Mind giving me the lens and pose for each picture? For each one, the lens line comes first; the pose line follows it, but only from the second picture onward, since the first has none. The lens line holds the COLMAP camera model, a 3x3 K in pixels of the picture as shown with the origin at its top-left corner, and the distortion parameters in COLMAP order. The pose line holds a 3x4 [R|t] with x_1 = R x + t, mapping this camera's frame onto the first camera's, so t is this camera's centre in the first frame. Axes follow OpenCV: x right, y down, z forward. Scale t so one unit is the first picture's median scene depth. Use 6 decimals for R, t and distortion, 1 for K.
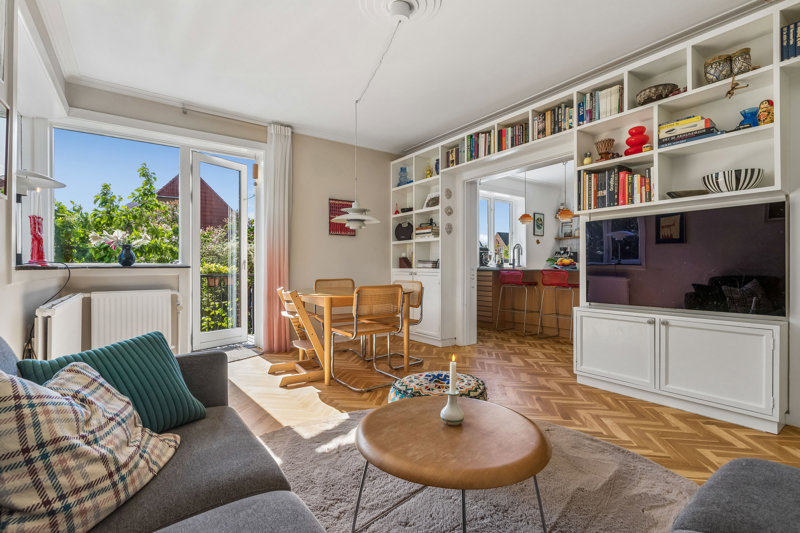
lens RADIAL K [[369.2, 0, 401.4], [0, 369.2, 268.2], [0, 0, 1]] dist [-0.009057, 0.001369]
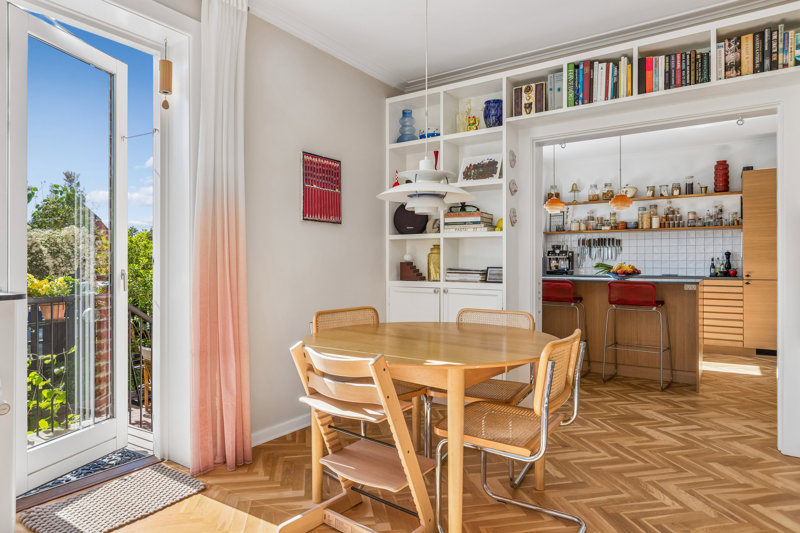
lens RADIAL K [[478.0, 0, 400.0], [0, 478.0, 263.5], [0, 0, 1]] dist [0.007904, -0.006168]
pose [[0.939979, 0.000426, 0.341233, -0.378153], [-0.000241, 1.000000, -0.000585, -0.037332], [-0.341233, 0.000468, 0.939978, 0.396647]]
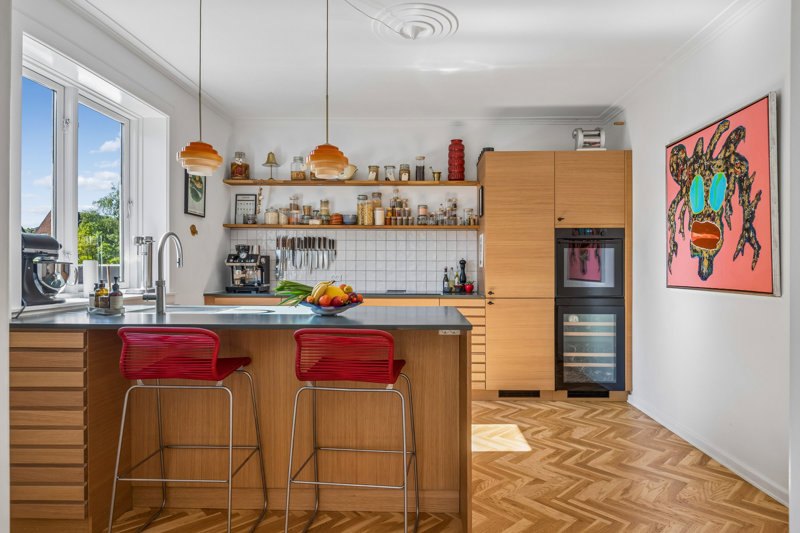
lens RADIAL K [[460.8, 0, 395.3], [0, 460.8, 268.4], [0, 0, 1]] dist [0.008036, -0.001935]
pose [[0.626471, 0.001309, 0.779443, 0.195932], [-0.004826, 0.999986, 0.002200, -0.058287], [-0.779430, -0.005140, 0.626469, 0.946419]]
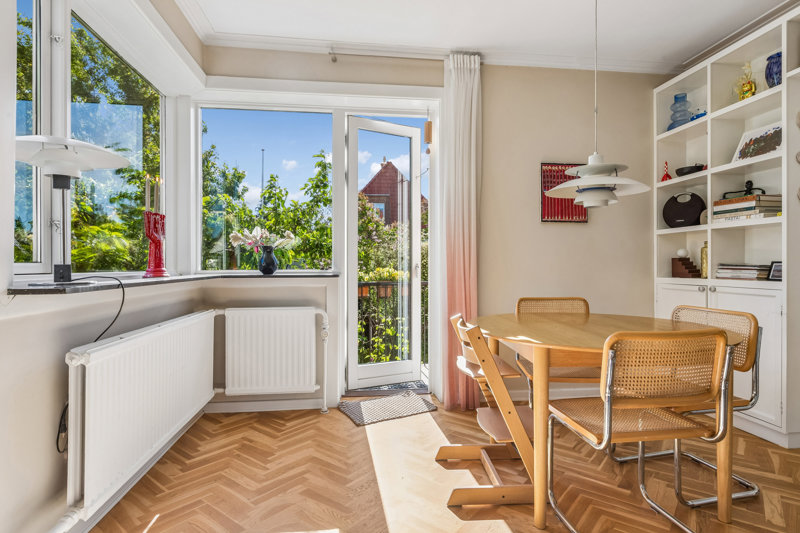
lens RADIAL K [[426.4, 0, 402.4], [0, 426.4, 265.0], [0, 0, 1]] dist [0.000344, -0.000079]
pose [[0.876132, -0.000440, -0.482072, -0.072498], [-0.001814, 0.999989, -0.004210, -0.020857], [0.482068, 0.004563, 0.876122, 0.341785]]
